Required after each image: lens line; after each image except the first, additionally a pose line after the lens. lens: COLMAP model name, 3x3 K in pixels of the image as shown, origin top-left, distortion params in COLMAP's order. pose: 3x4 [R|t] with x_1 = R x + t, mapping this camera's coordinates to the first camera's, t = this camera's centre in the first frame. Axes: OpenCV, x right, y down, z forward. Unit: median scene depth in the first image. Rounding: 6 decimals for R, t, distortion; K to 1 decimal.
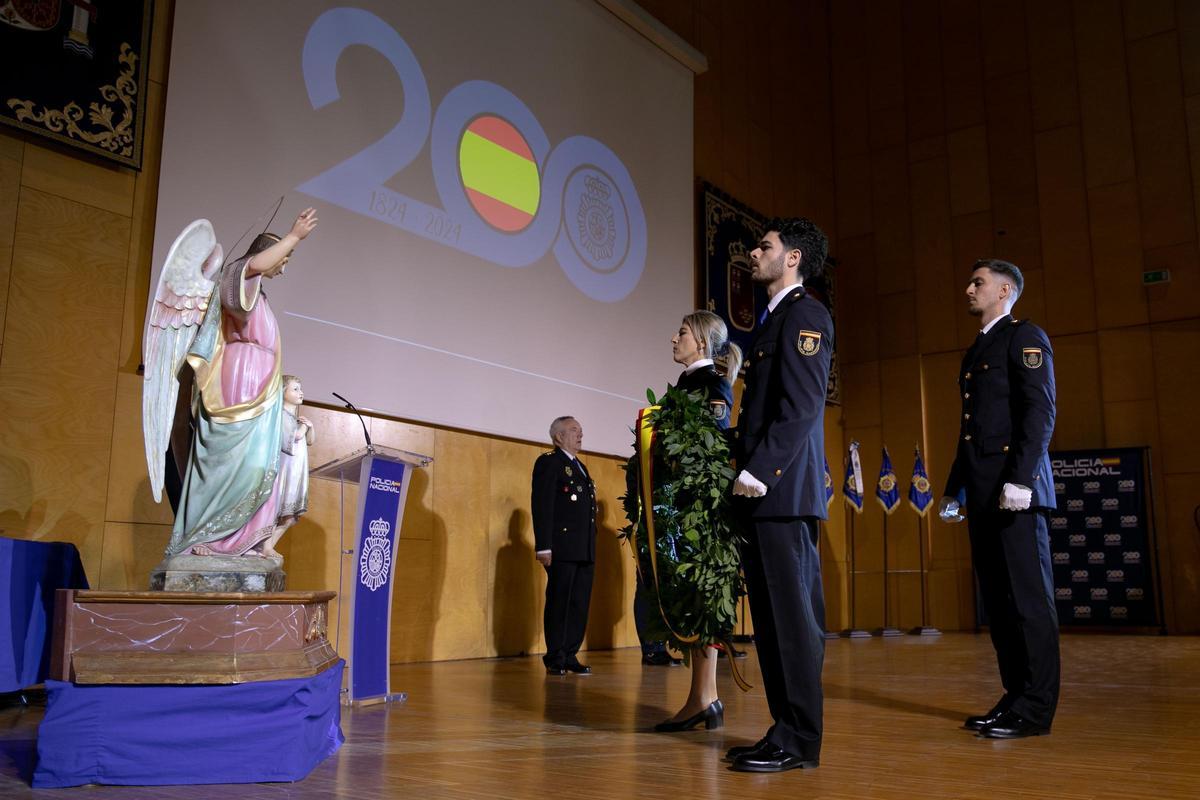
lens RADIAL K [[1030.3, 0, 659.9], [0, 1030.3, 398.8], [0, 0, 1]] dist [0.014632, 0.006660]
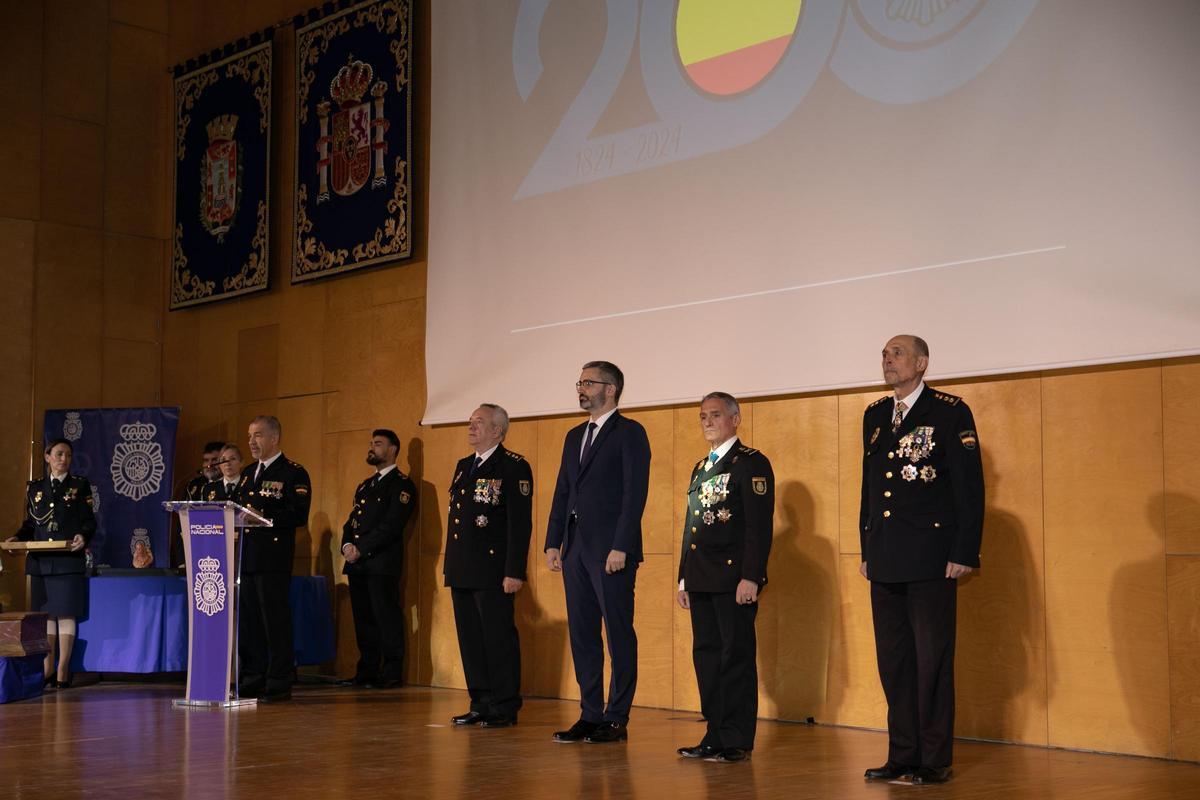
lens RADIAL K [[1716.0, 0, 597.1], [0, 1716.0, 422.2], [0, 0, 1]] dist [0.105464, 0.057289]
pose [[-0.224652, -0.077675, -0.971338, 0.998667], [0.171918, 0.978022, -0.117971, 0.172380], [0.959154, -0.193493, -0.206361, 1.165808]]
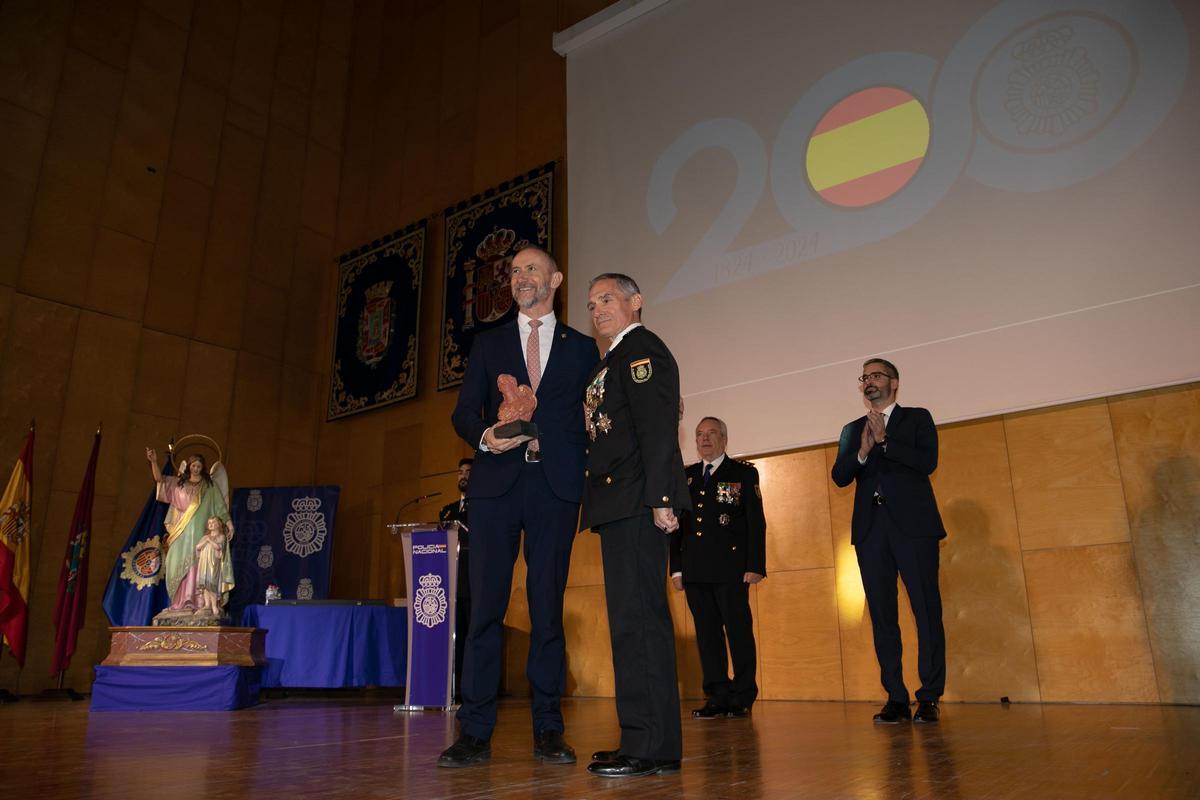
lens RADIAL K [[871.6, 0, 600.0], [0, 871.6, 400.0], [0, 0, 1]] dist [-0.071674, 0.000680]
pose [[-0.043159, -0.280382, -0.958918, 0.542794], [0.194138, 0.939163, -0.283344, 0.165173], [0.980024, -0.198391, 0.013899, 0.769666]]
